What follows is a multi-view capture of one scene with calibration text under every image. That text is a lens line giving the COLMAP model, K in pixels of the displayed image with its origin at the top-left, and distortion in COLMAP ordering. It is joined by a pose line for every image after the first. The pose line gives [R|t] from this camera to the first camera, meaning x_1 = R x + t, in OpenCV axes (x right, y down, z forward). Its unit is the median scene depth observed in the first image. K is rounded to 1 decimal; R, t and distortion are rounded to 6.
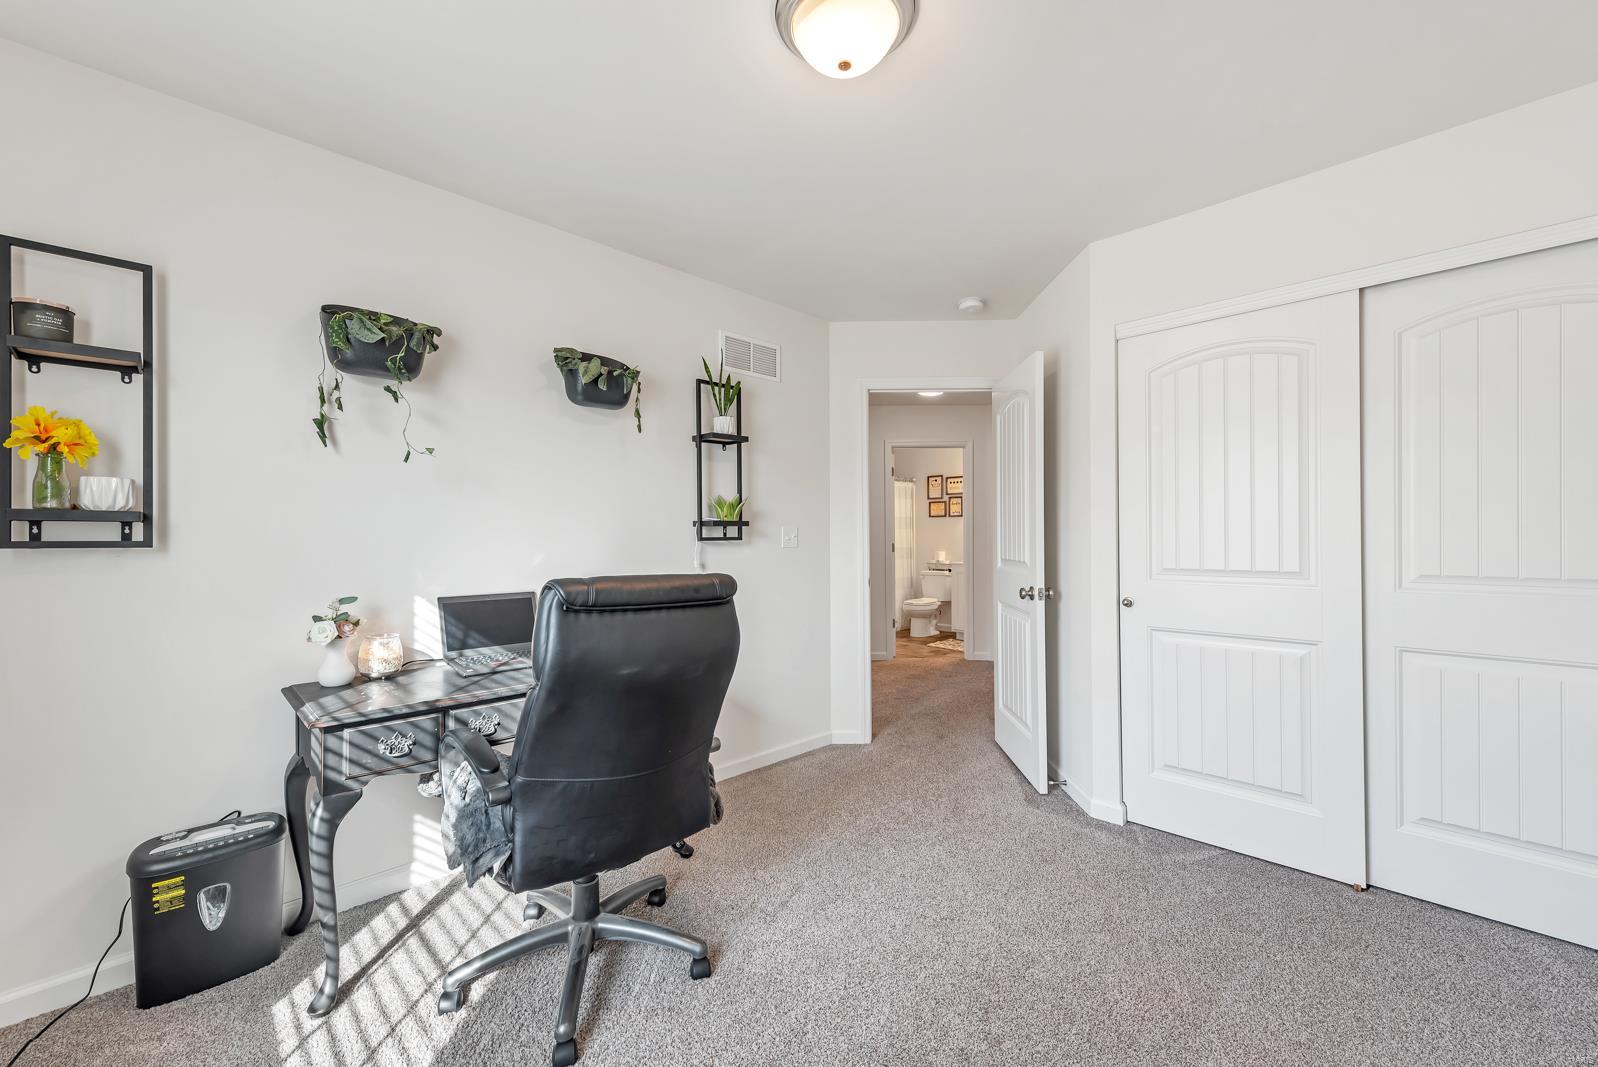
lens RADIAL K [[638.1, 0, 798.1], [0, 638.1, 536.8], [0, 0, 1]] dist [0.008145, -0.001882]
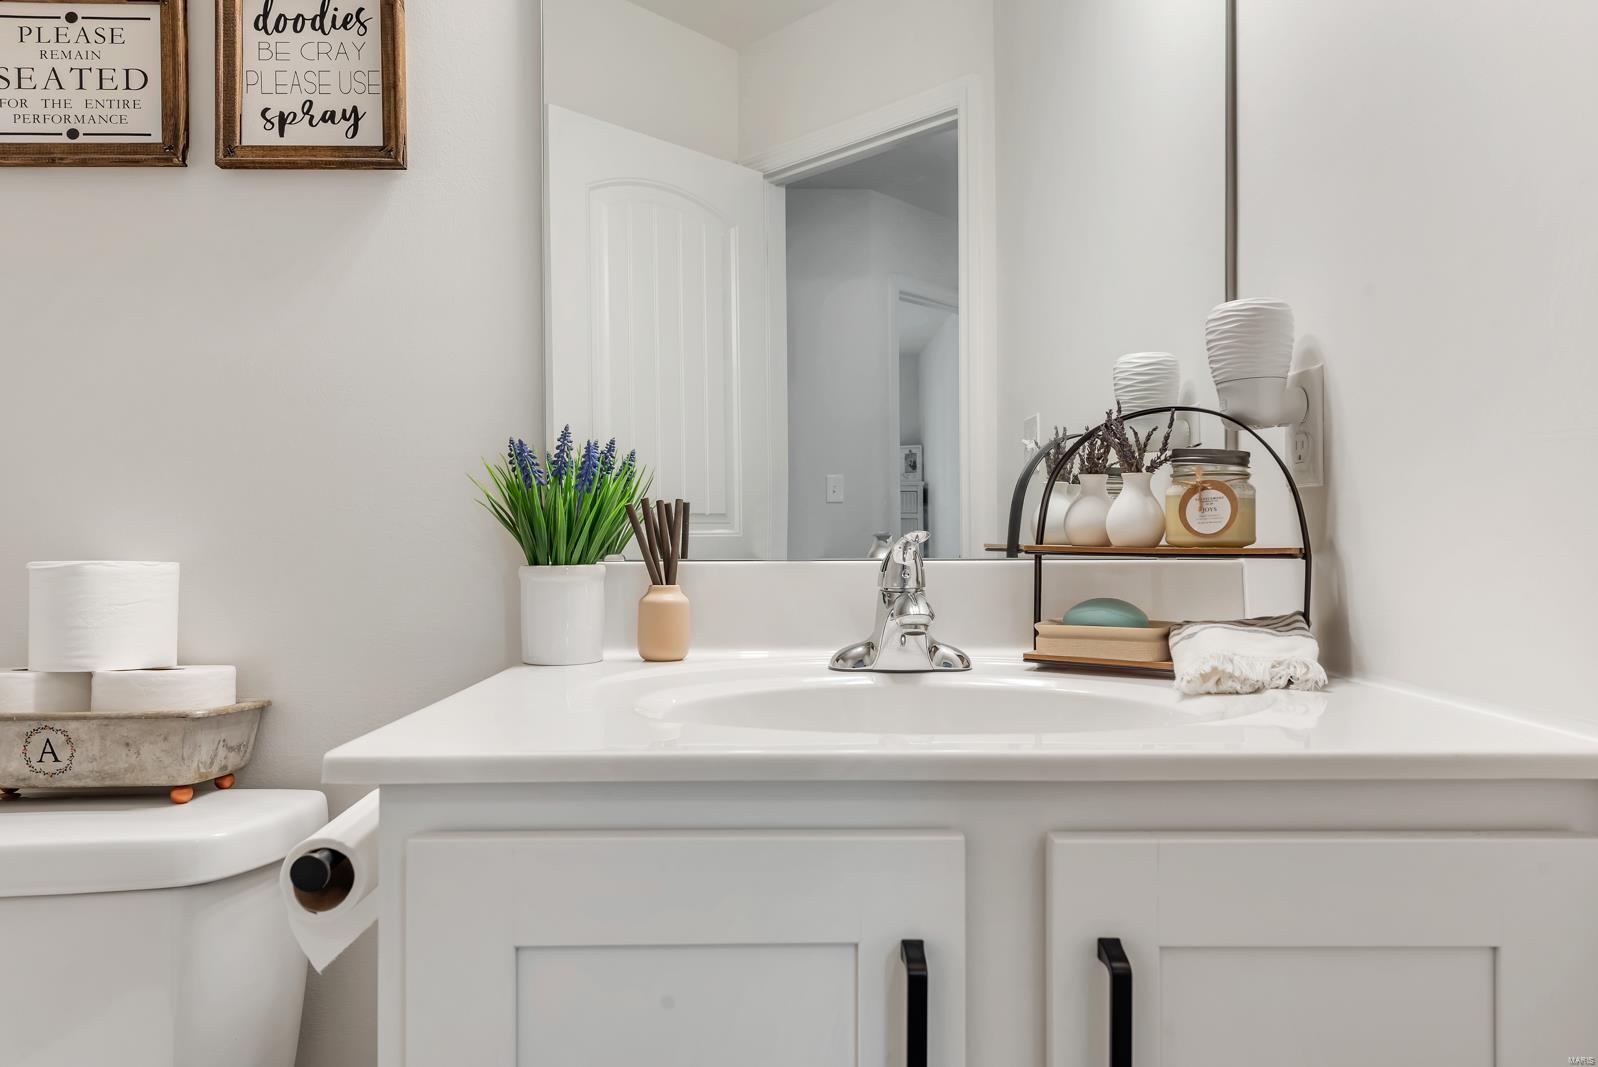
lens RADIAL K [[1065.2, 0, 802.1], [0, 1065.2, 539.5], [0, 0, 1]] dist [0.013174, -0.005592]
pose [[0.684737, -0.002391, 0.728786, 0.182518], [0.003700, 0.999993, -0.000195, 0.020621], [-0.728781, 0.002830, 0.684741, 0.836919]]
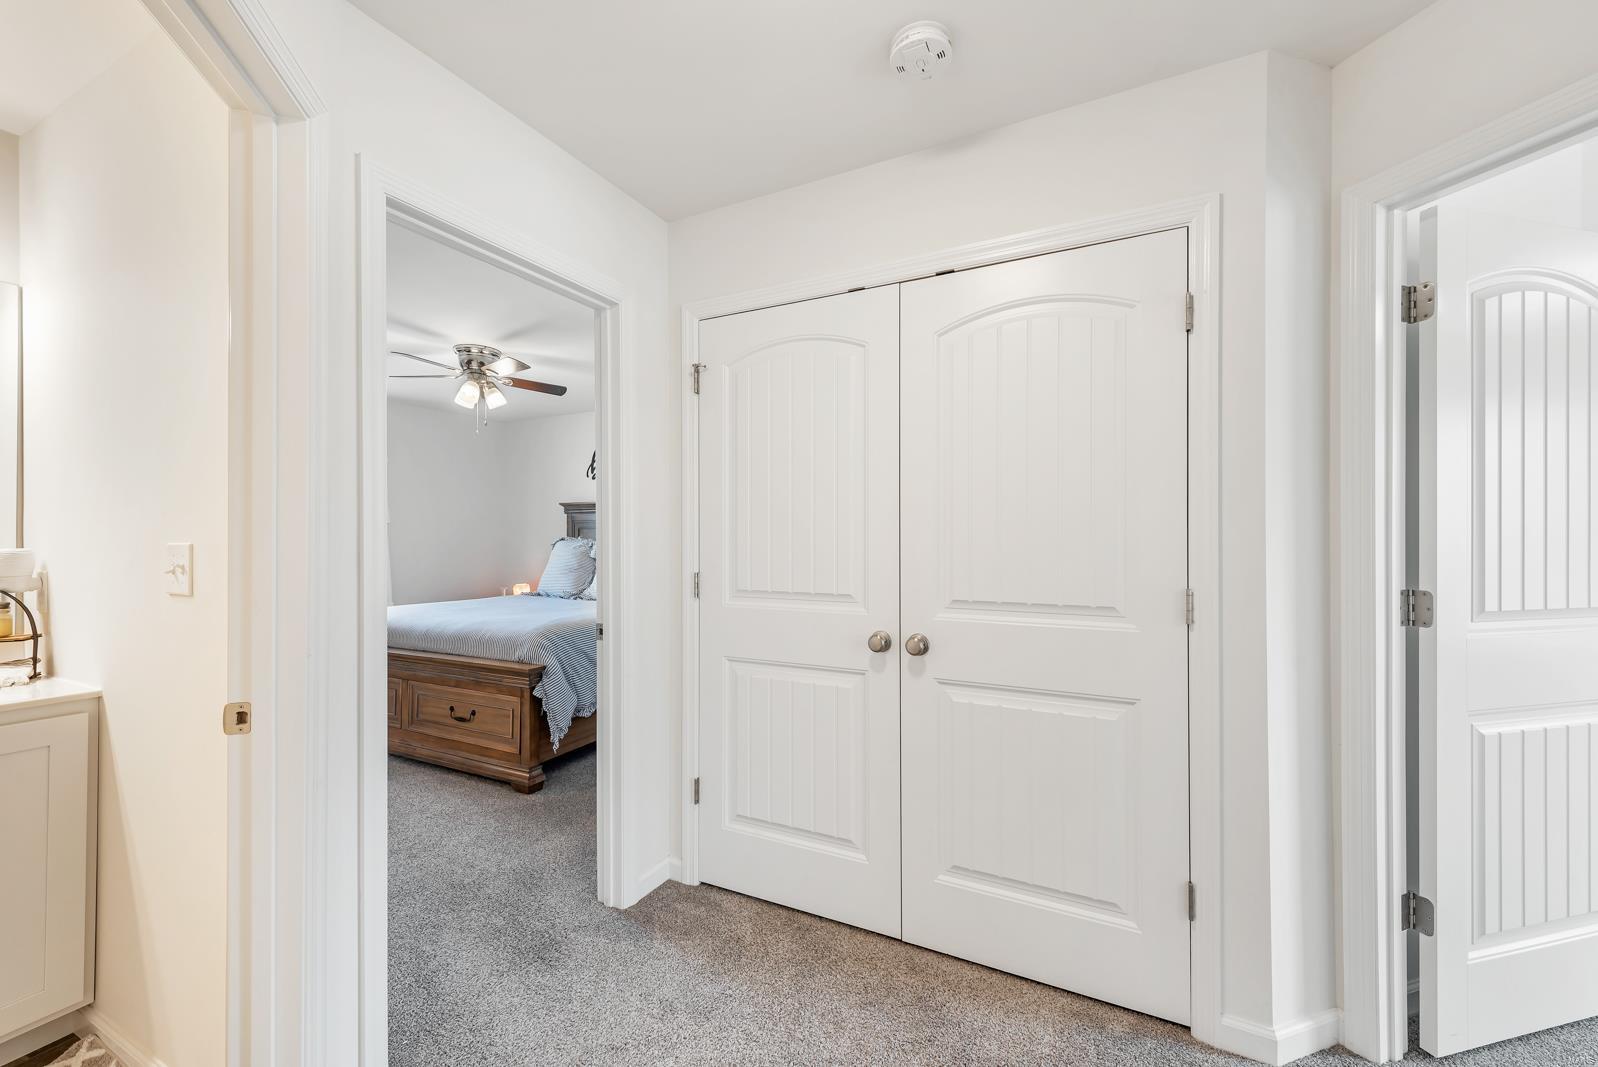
lens RADIAL K [[638.1, 0, 814.2], [0, 638.1, 541.1], [0, 0, 1]] dist [0.008145, -0.001882]
pose [[-0.330856, 0.002356, 0.943678, 0.017986], [-0.000534, 0.999996, -0.002684, -0.009821], [-0.943681, -0.001392, -0.330853, 0.701253]]
